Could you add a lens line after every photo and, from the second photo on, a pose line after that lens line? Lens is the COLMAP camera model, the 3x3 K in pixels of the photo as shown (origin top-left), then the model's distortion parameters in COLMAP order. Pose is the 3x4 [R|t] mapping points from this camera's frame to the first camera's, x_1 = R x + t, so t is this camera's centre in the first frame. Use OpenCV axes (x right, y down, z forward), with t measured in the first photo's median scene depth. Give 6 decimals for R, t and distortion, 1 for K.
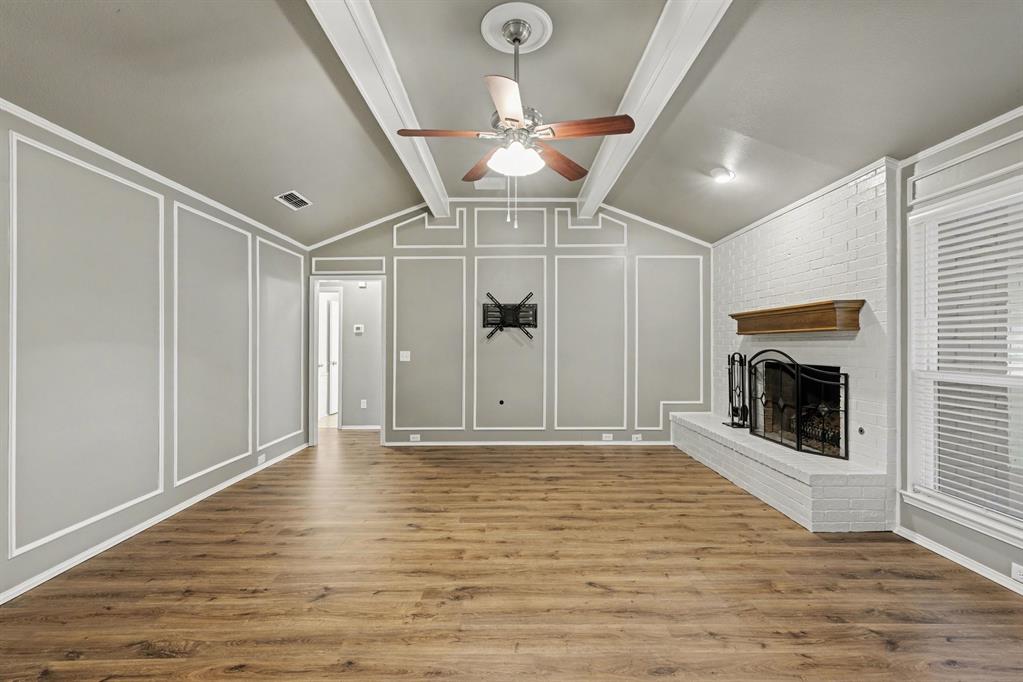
lens RADIAL K [[457.0, 0, 501.7], [0, 457.0, 345.7], [0, 0, 1]] dist [0.008174, 0.000628]
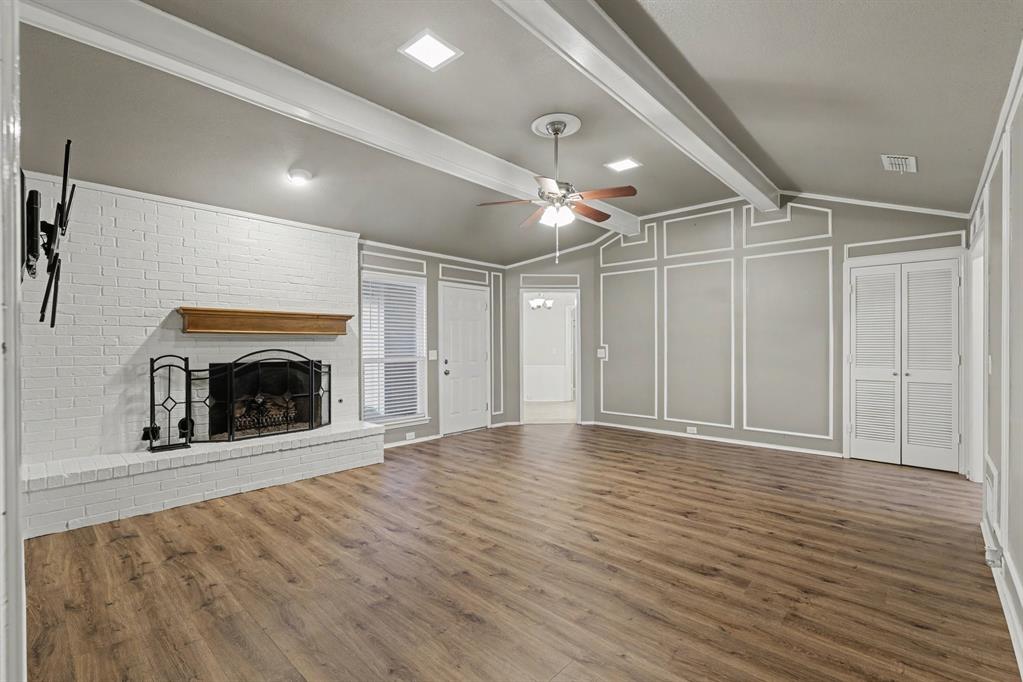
lens RADIAL K [[447.9, 0, 506.3], [0, 447.9, 381.8], [0, 0, 1]] dist [0.001237, 0.000315]
pose [[-0.738931, -0.053411, 0.671661, -0.537335], [0.005465, 0.996345, 0.085243, -0.005712], [-0.673759, 0.066659, -0.735939, 1.447090]]
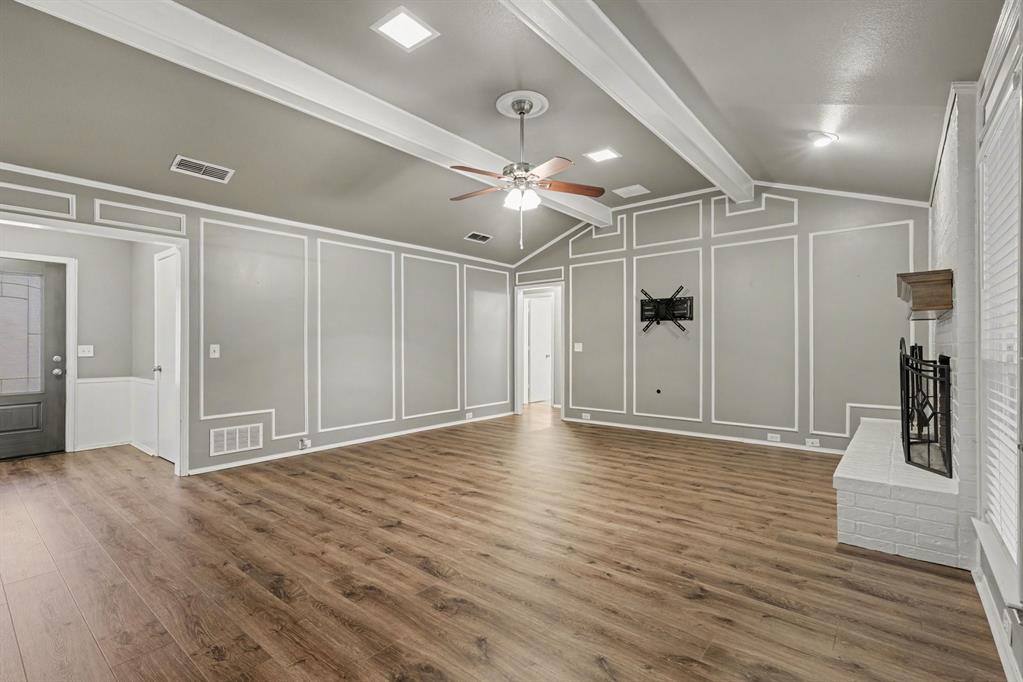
lens RADIAL K [[454.8, 0, 500.8], [0, 454.8, 340.1], [0, 0, 1]] dist [0.008499, 0.000439]
pose [[0.769046, -0.004965, -0.639174, 0.578048], [-0.002202, 0.999943, -0.010417, 0.025124], [0.639189, 0.009418, 0.768992, -0.066057]]
